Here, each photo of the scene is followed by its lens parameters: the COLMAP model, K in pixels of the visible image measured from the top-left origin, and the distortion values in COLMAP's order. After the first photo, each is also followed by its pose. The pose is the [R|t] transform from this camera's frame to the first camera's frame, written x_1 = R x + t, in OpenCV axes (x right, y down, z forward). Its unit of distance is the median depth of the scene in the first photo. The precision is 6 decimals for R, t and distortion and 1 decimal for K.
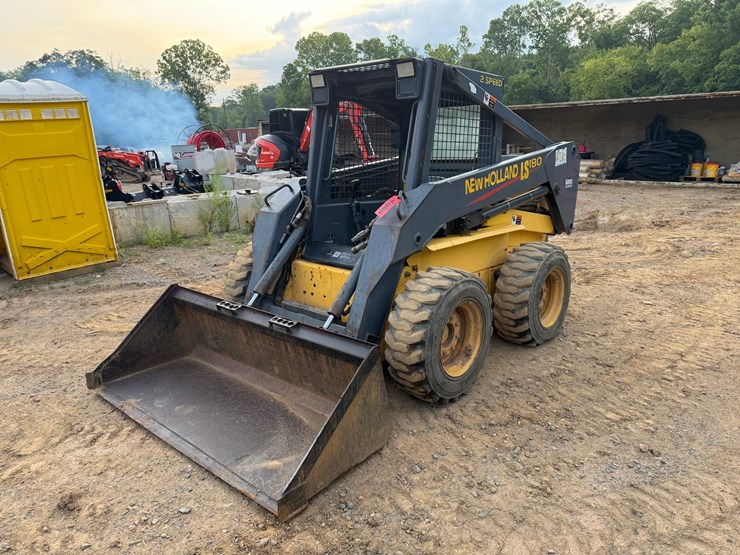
lens RADIAL K [[522.6, 0, 369.5], [0, 522.6, 280.5], [0, 0, 1]] dist [0.038622, -0.049474]
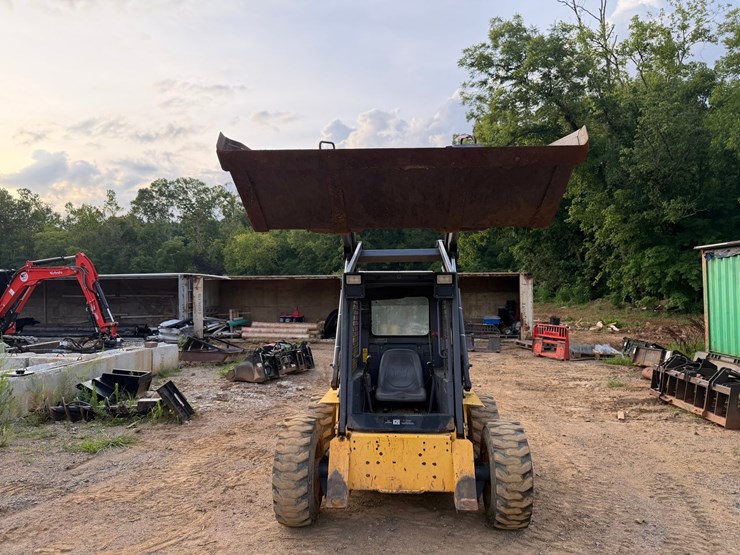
lens RADIAL K [[522.6, 0, 367.5], [0, 522.6, 279.1], [0, 0, 1]] dist [0.038622, -0.049474]
pose [[0.797602, 0.034094, 0.602220, -0.621127], [0.146096, 0.957754, -0.247717, -0.057267], [-0.585224, 0.285562, 0.758925, 0.047434]]
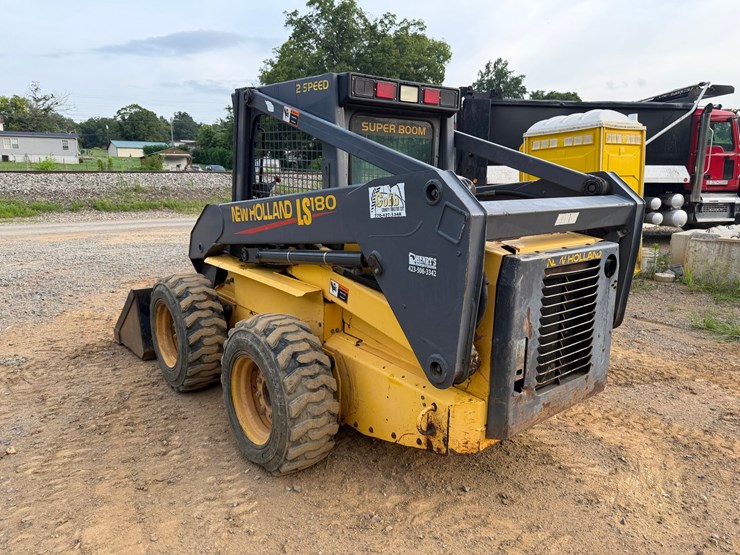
lens RADIAL K [[522.6, 0, 372.0], [0, 522.6, 279.9], [0, 0, 1]] dist [0.038622, -0.049474]
pose [[-0.147002, 0.212107, -0.966127, 0.786098], [-0.251202, 0.936709, 0.243871, -0.260718], [0.956707, 0.278543, -0.084416, 0.971982]]
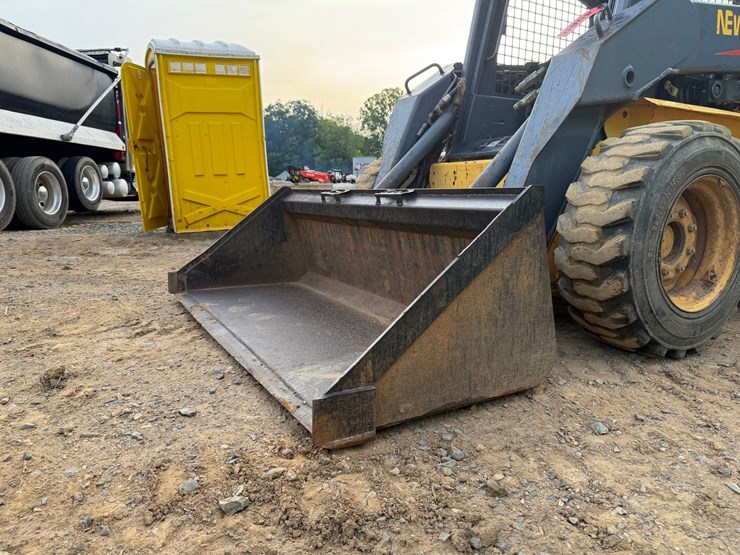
lens RADIAL K [[522.6, 0, 370.7], [0, 522.6, 283.9], [0, 0, 1]] dist [0.038622, -0.049474]
pose [[0.942744, 0.081026, -0.323525, 0.017921], [-0.104853, 0.992860, -0.056881, 0.145370], [0.316606, 0.087547, 0.944508, 0.229218]]
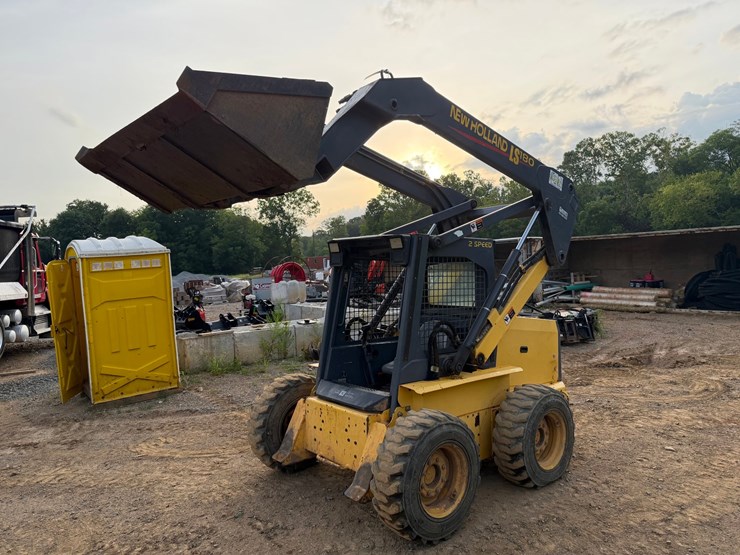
lens RADIAL K [[522.6, 0, 371.9], [0, 522.6, 278.0], [0, 0, 1]] dist [0.038622, -0.049474]
pose [[0.988792, -0.008270, -0.149068, 0.131419], [-0.026626, 0.972689, -0.230580, -0.025017], [0.146903, 0.231965, 0.961567, -0.095112]]
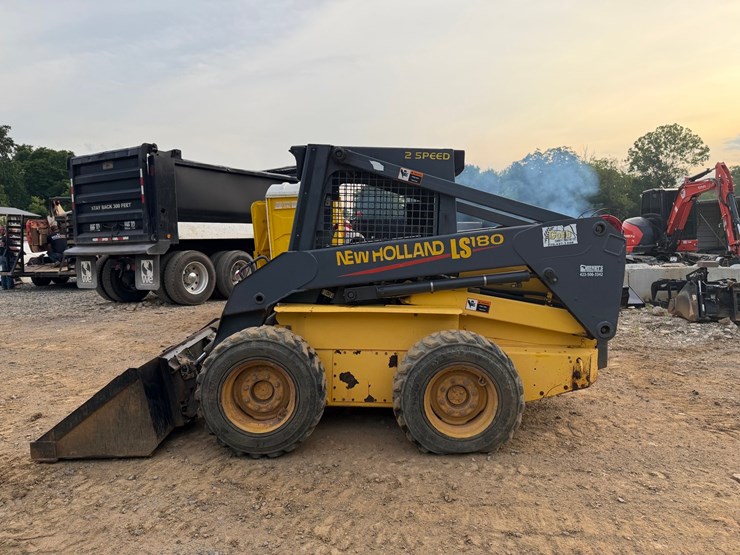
lens RADIAL K [[522.6, 0, 367.0], [0, 522.6, 266.5], [0, 0, 1]] dist [0.038622, -0.049474]
pose [[0.669496, 0.060118, -0.740379, 0.703318], [-0.193688, 0.976368, -0.095864, -0.054687], [0.717119, 0.207583, 0.665319, 0.259752]]
